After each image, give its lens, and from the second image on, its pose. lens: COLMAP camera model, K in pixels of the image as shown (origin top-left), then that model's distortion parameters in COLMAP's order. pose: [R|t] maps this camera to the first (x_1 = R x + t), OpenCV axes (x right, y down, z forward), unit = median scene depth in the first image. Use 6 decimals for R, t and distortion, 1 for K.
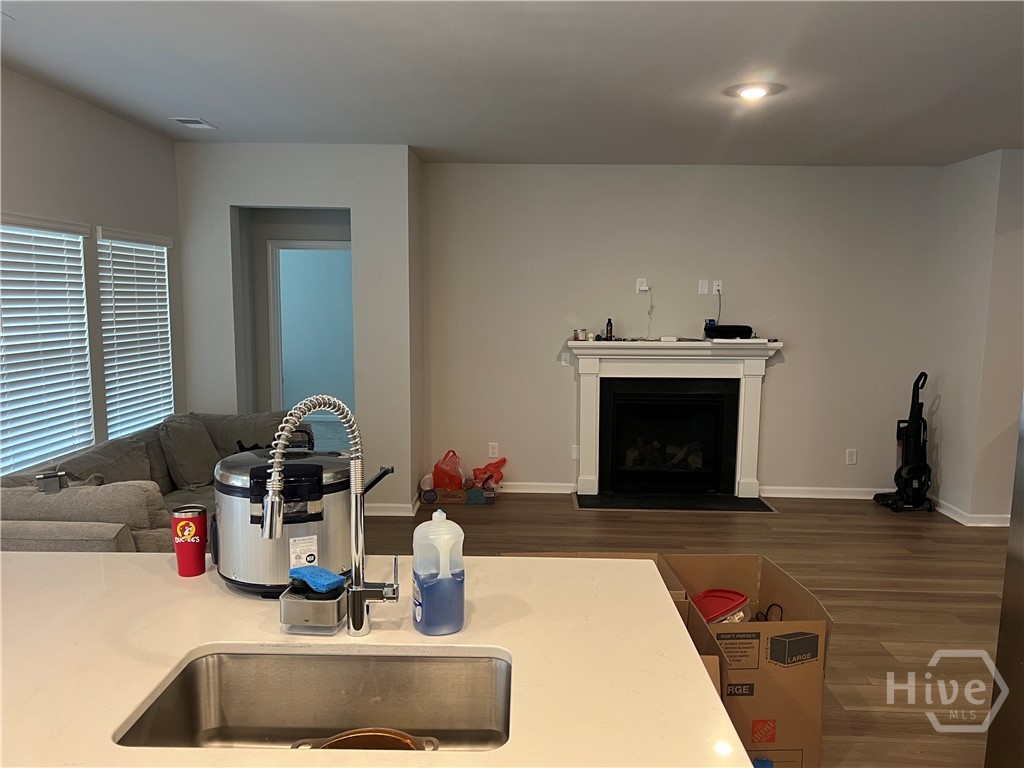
lens RADIAL K [[763.6, 0, 513.7], [0, 763.6, 399.0], [0, 0, 1]] dist [0.050093, -0.053758]
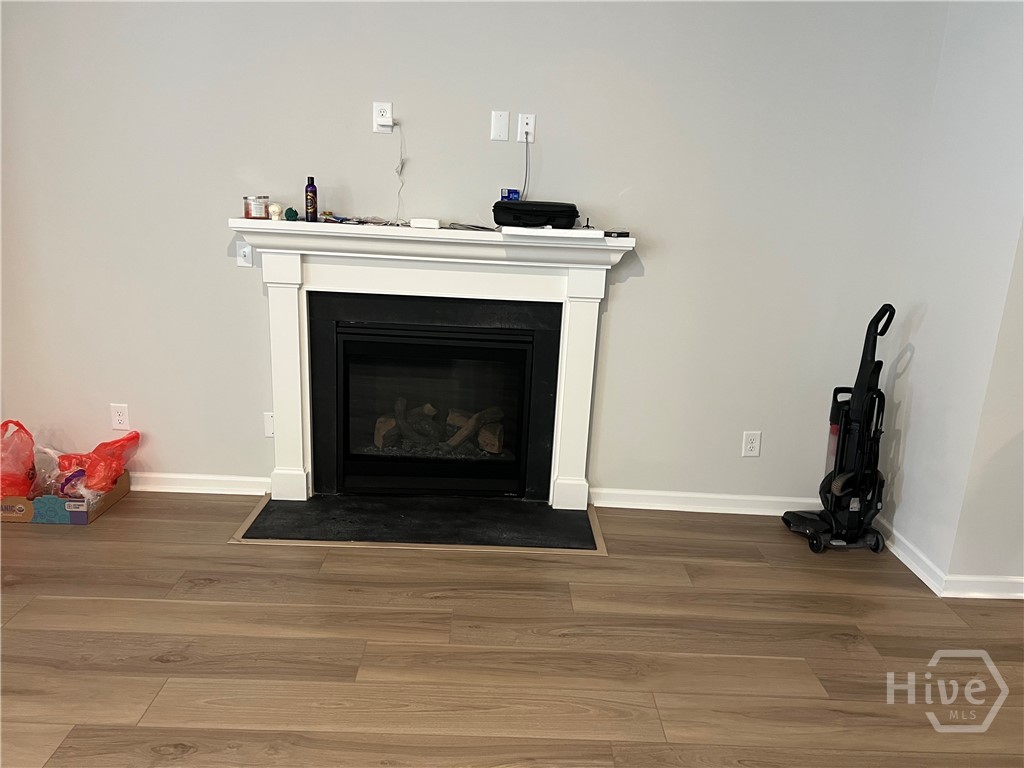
lens RADIAL K [[763.6, 0, 514.1], [0, 763.6, 389.8], [0, 0, 1]] dist [0.050093, -0.053758]
pose [[0.998383, 0.028090, 0.049414, 0.239744], [-0.034257, 0.991087, 0.128734, -0.034560], [-0.045357, -0.130218, 0.990447, 0.459654]]
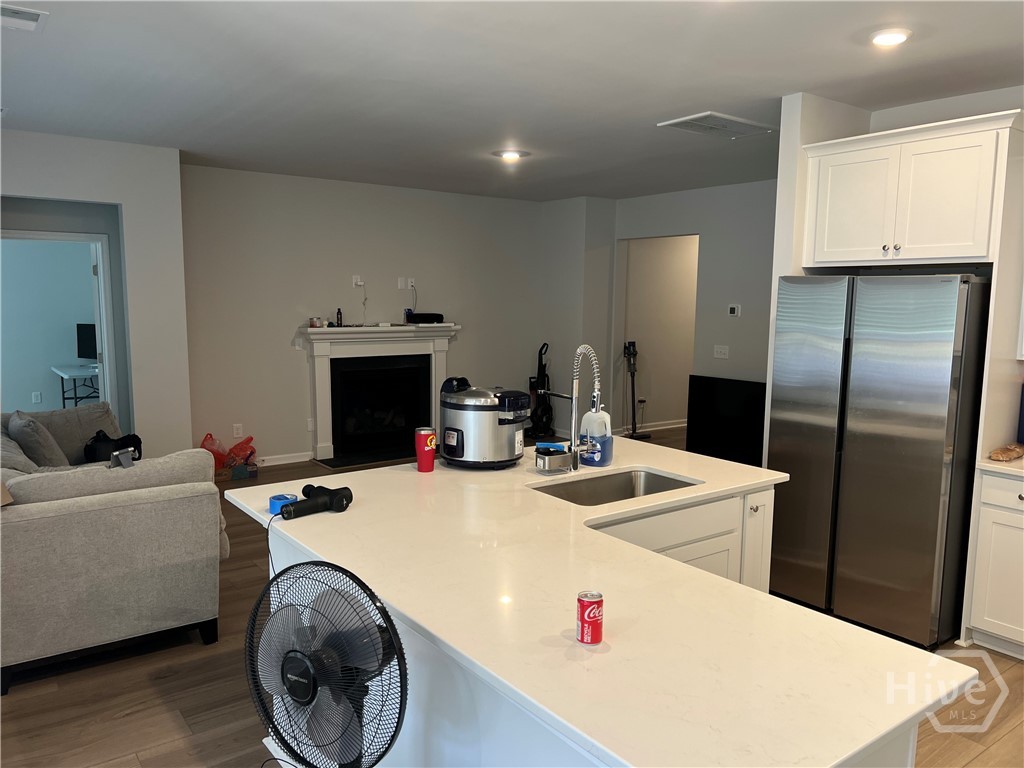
lens RADIAL K [[763.6, 0, 520.1], [0, 763.6, 390.8], [0, 0, 1]] dist [0.050093, -0.053758]
pose [[0.777809, -0.077002, 0.623766, -0.409335], [0.077139, 0.996659, 0.026846, 0.012863], [-0.623749, 0.027236, 0.781150, -0.108452]]
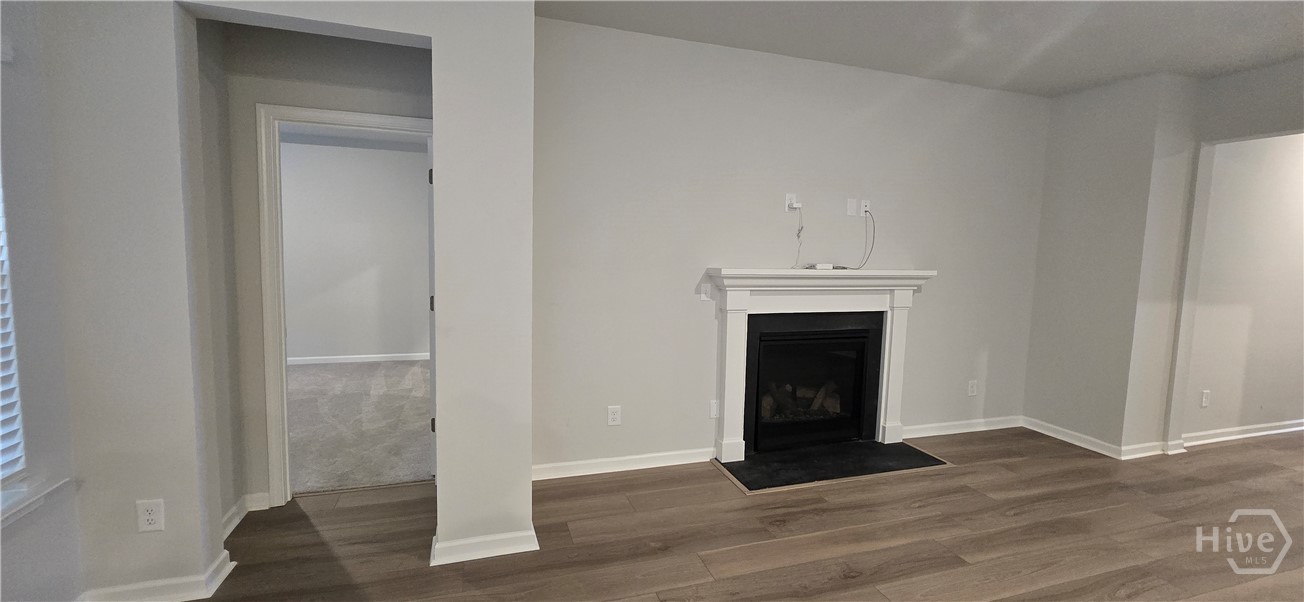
lens RADIAL K [[535.4, 0, 650.2], [0, 535.4, 291.8], [0, 0, 1]] dist [-0.002143, -0.000104]
pose [[0.939260, -0.012393, 0.342982, -0.178822], [0.023250, 0.999350, -0.027560, -0.039278], [-0.342418, 0.033861, 0.938937, 0.519040]]
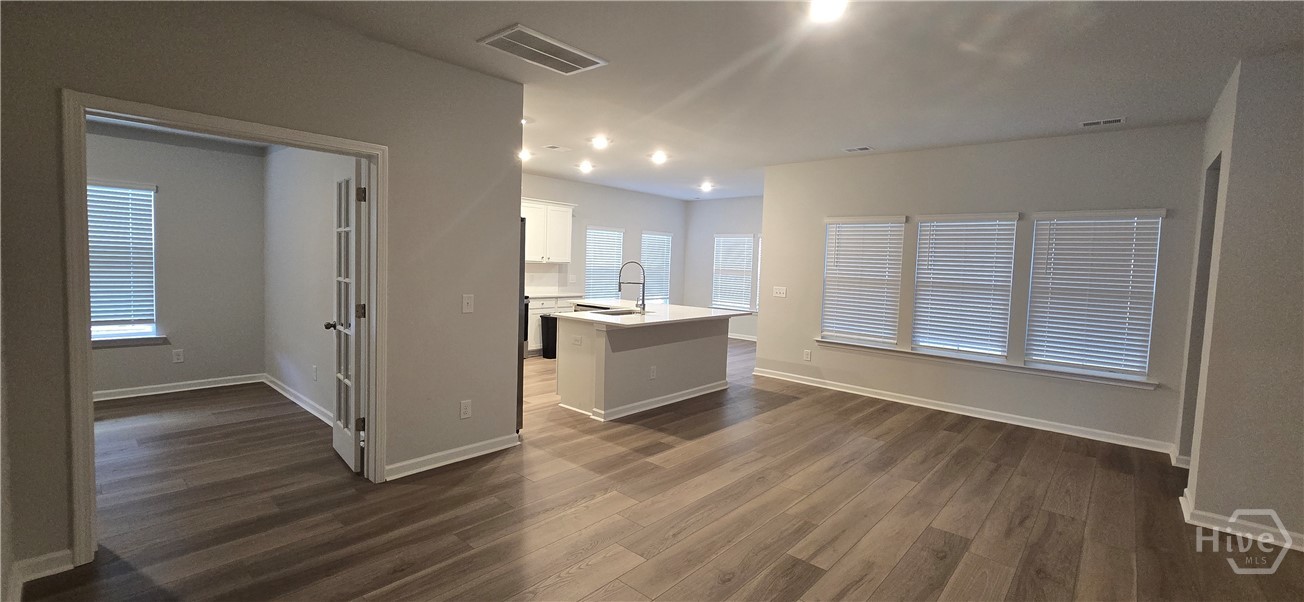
lens RADIAL K [[535.4, 0, 647.1], [0, 535.4, 291.7], [0, 0, 1]] dist [-0.002143, -0.000104]
pose [[-0.645104, 0.014677, -0.763954, 0.599405], [-0.135090, 0.981875, 0.132937, -0.071135], [0.752058, 0.188960, -0.631429, 0.828906]]
